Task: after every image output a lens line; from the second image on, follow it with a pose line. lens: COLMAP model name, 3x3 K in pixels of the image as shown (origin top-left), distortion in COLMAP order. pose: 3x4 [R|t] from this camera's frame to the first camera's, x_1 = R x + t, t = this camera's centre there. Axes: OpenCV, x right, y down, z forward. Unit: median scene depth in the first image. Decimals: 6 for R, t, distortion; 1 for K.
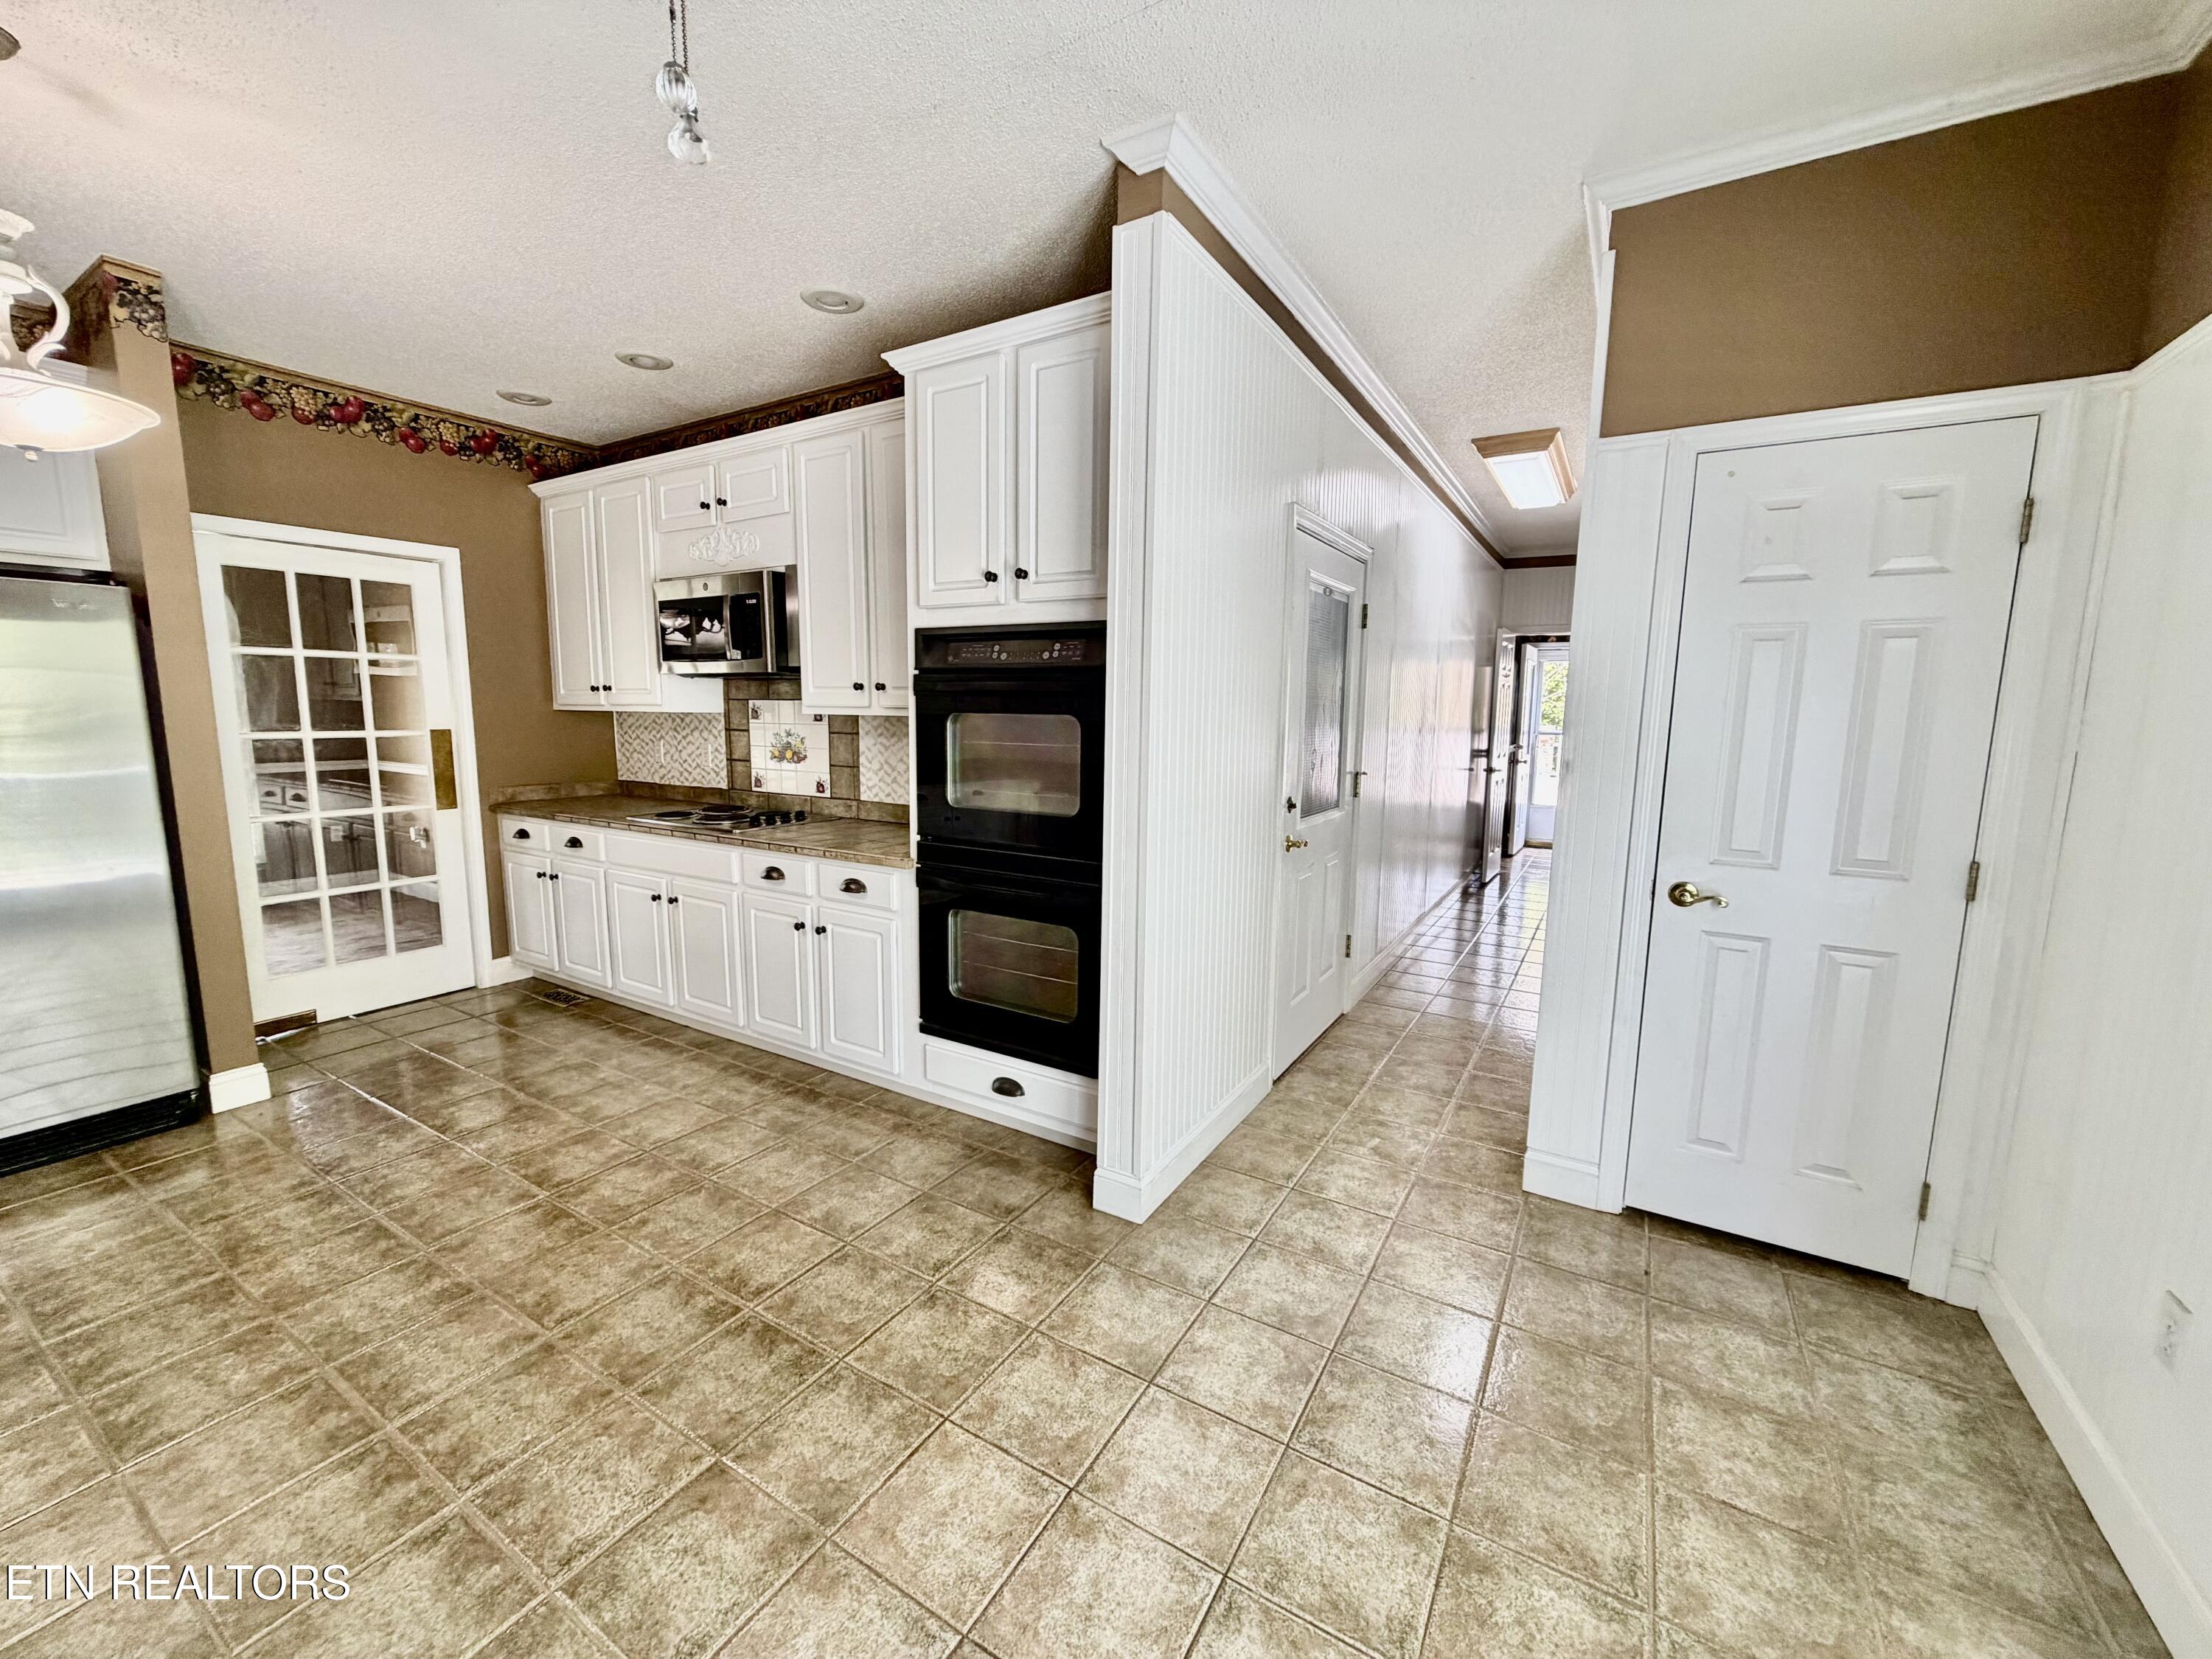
lens RADIAL K [[876.4, 0, 1100.8], [0, 876.4, 827.6], [0, 0, 1]] dist [-0.000314, 0.000033]
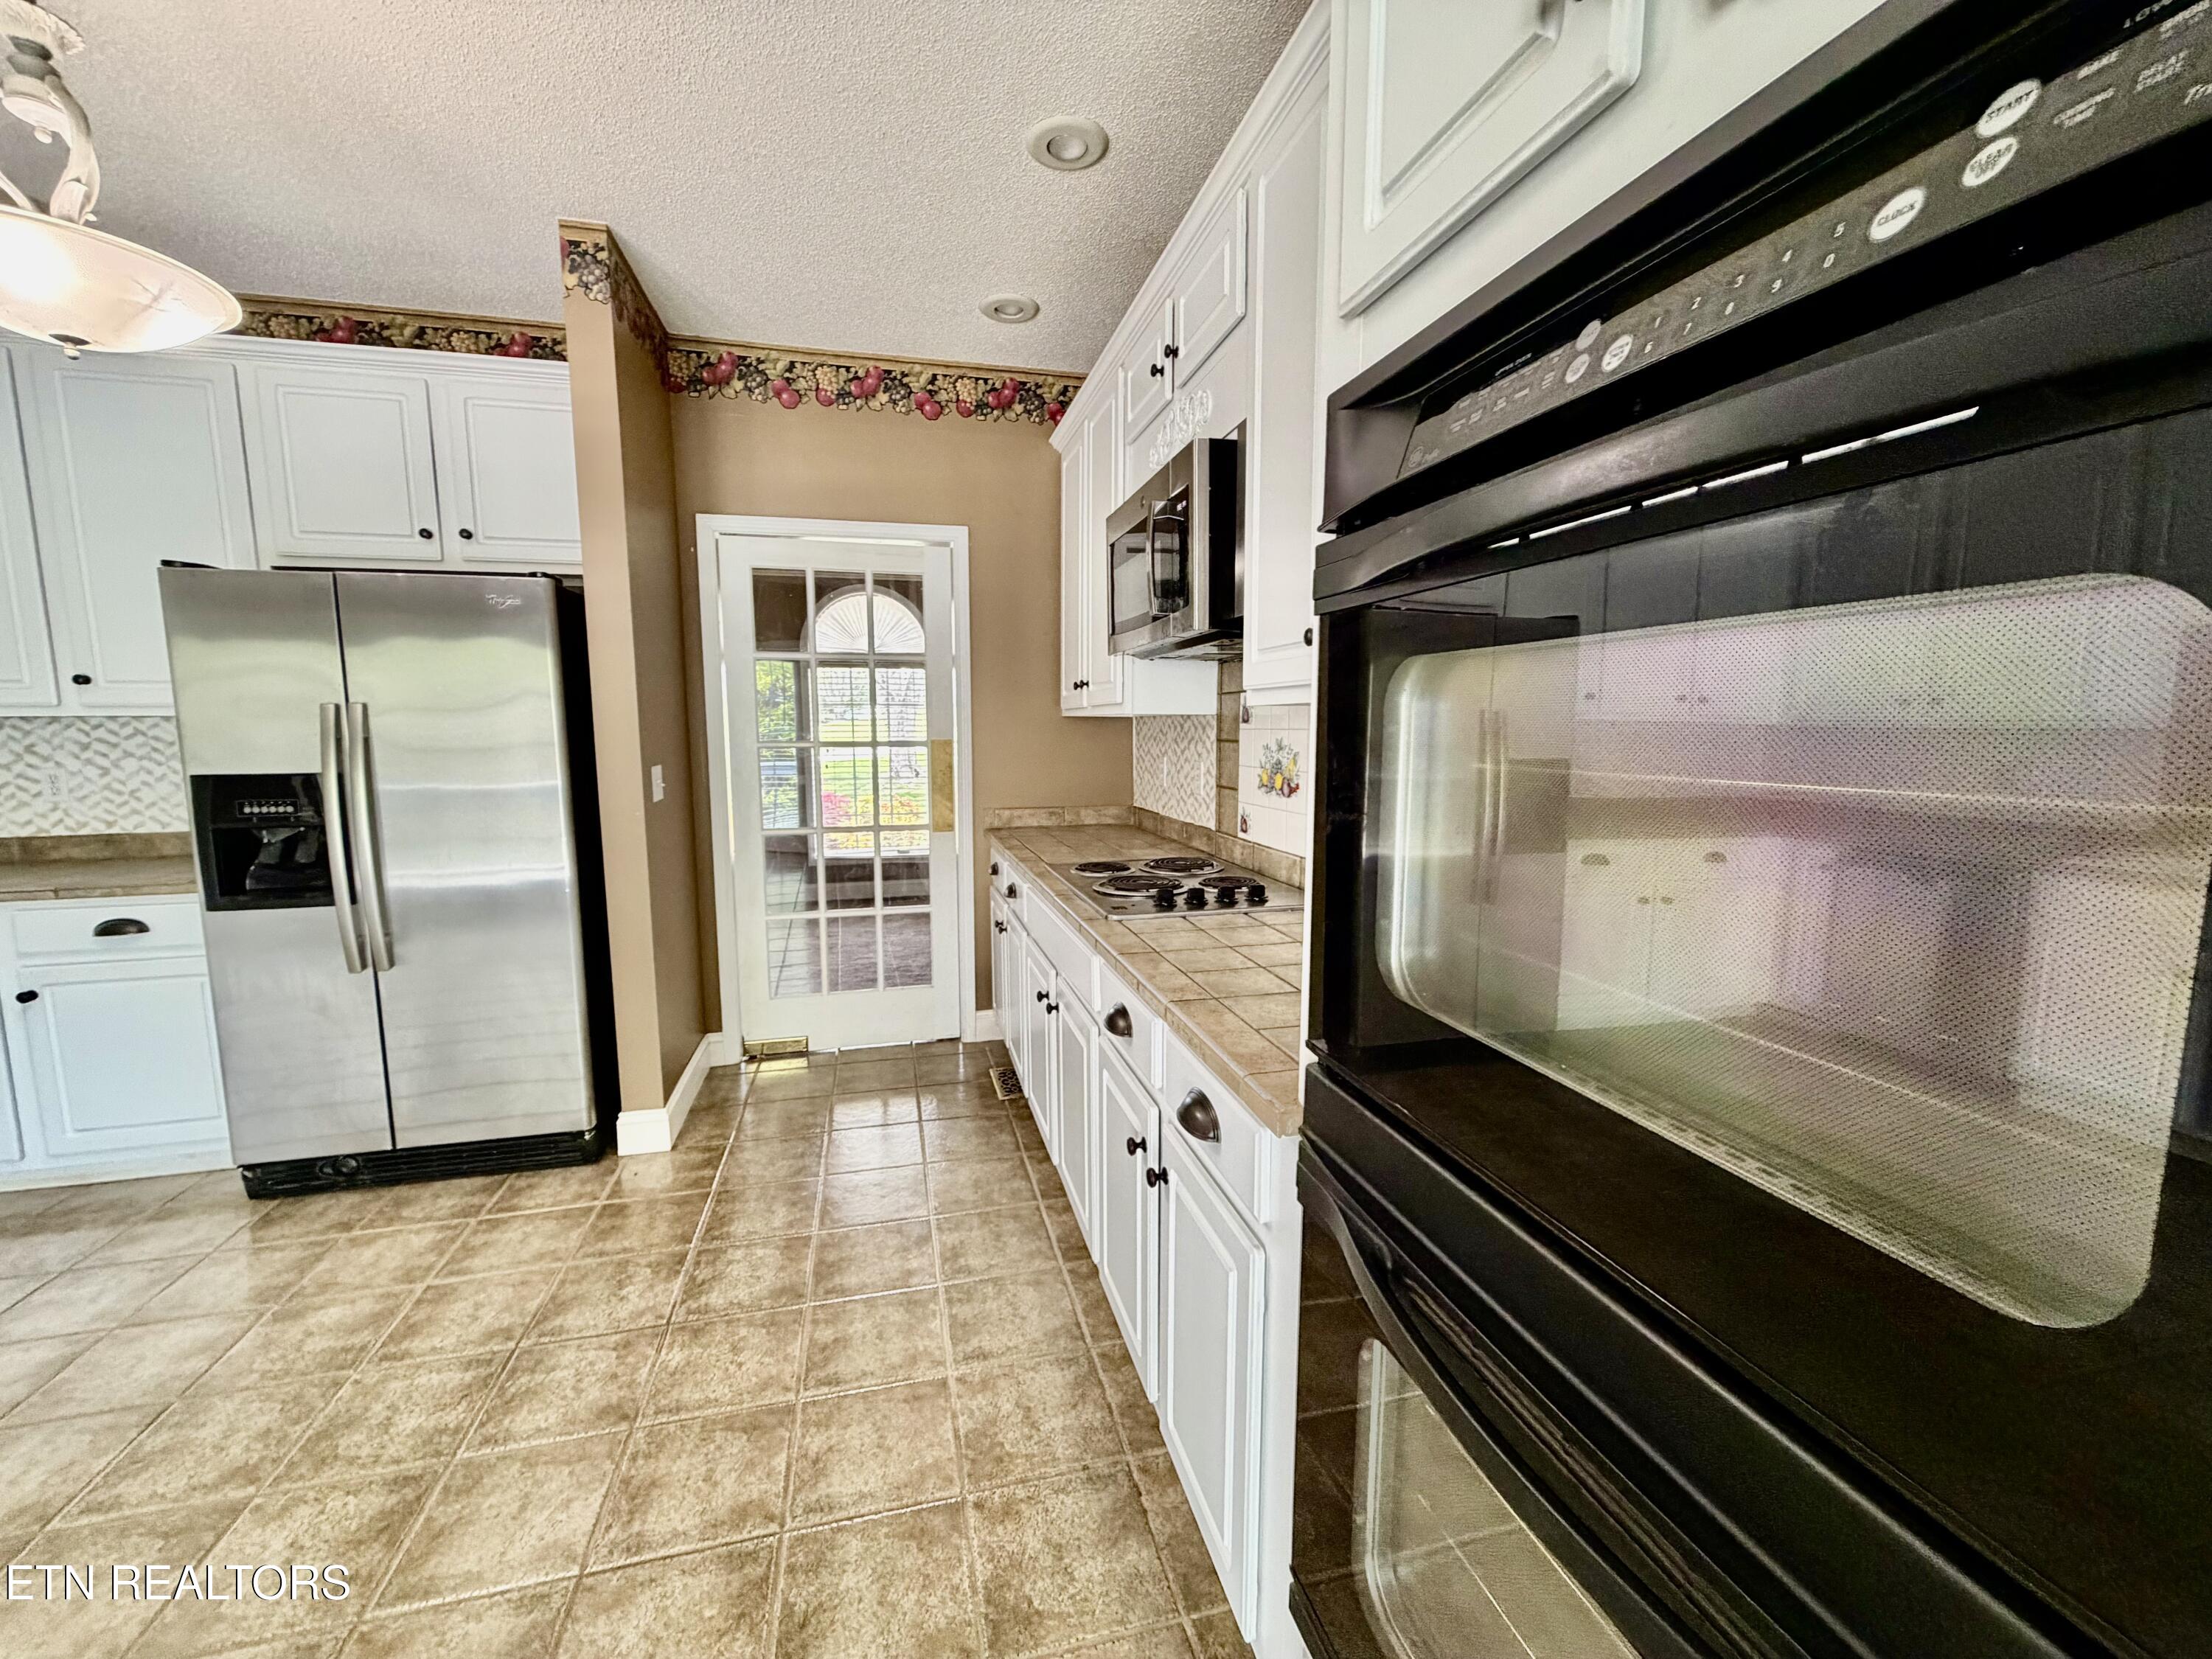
lens RADIAL K [[876.4, 0, 1101.3], [0, 876.4, 826.7], [0, 0, 1]] dist [-0.000314, 0.000033]
pose [[0.713765, 0.068740, -0.697004, -0.031777], [-0.085689, 0.996267, 0.010504, -0.052759], [0.695123, 0.052228, 0.716991, 0.531829]]
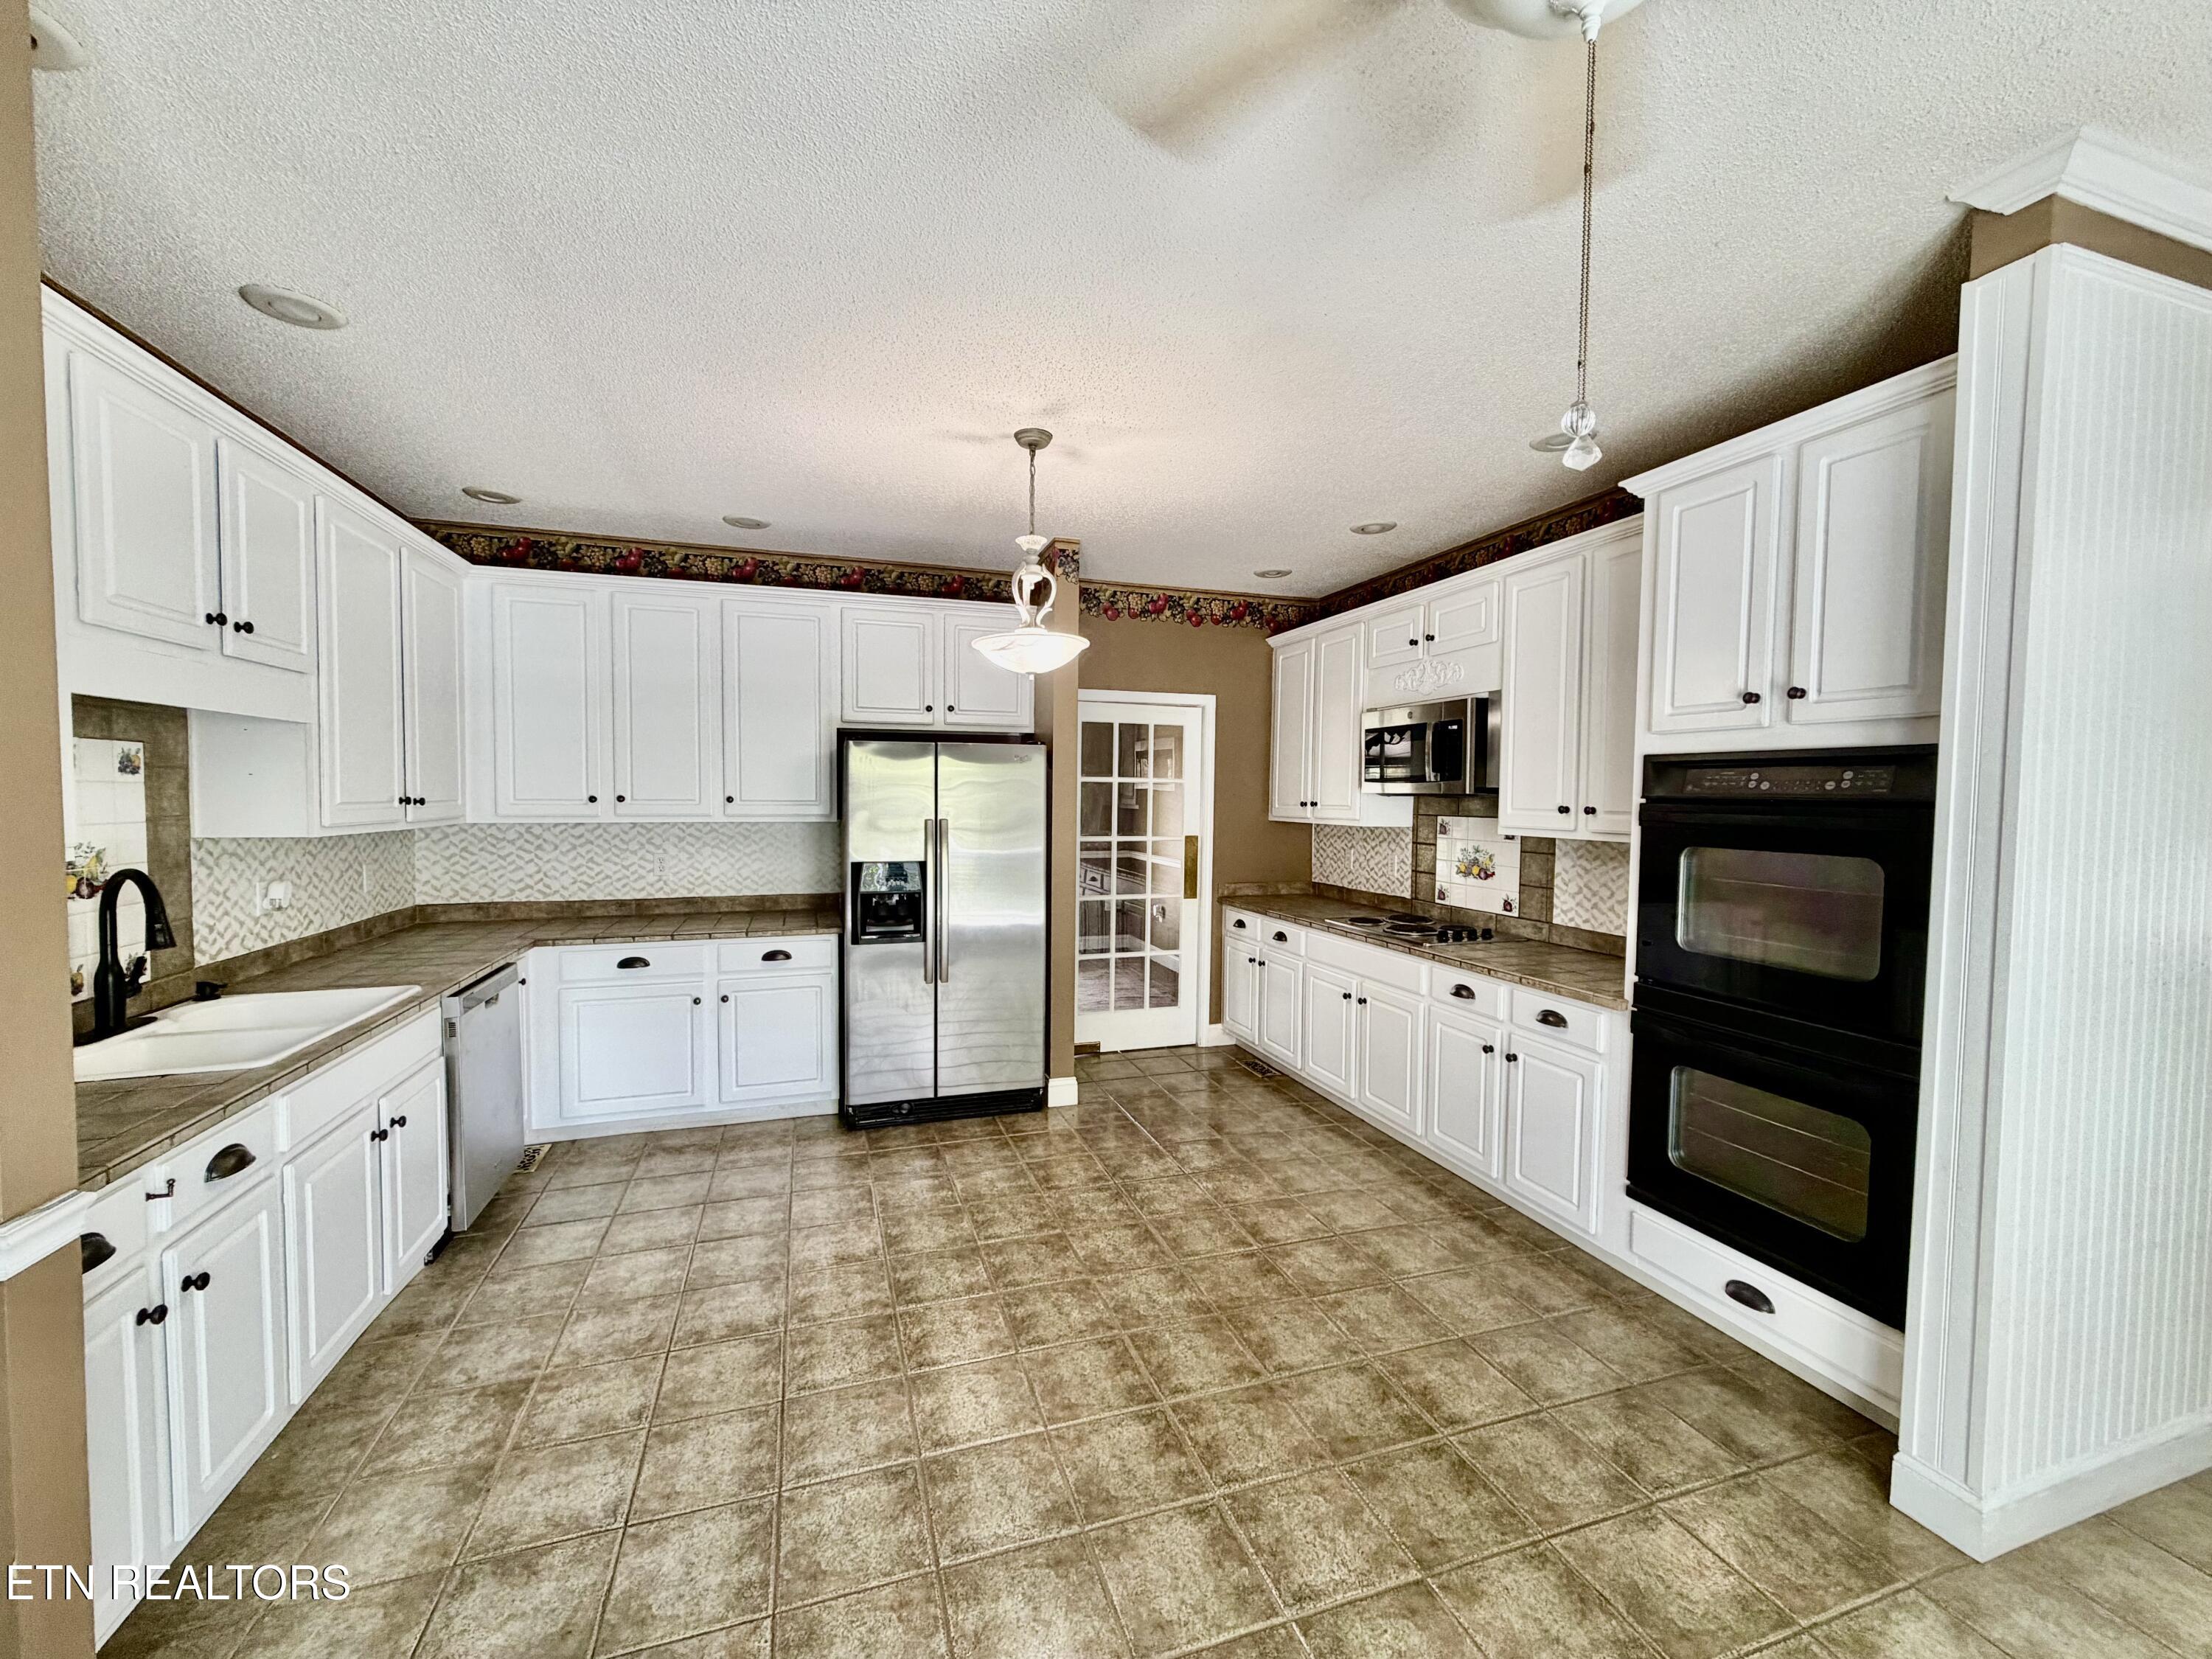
lens RADIAL K [[876.4, 0, 1098.6], [0, 876.4, 826.2], [0, 0, 1]] dist [-0.000314, 0.000033]
pose [[0.761041, 0.021832, -0.648336, -0.033911], [-0.091417, 0.993069, -0.073869, -0.020843], [0.642230, 0.115487, 0.757762, -0.057040]]
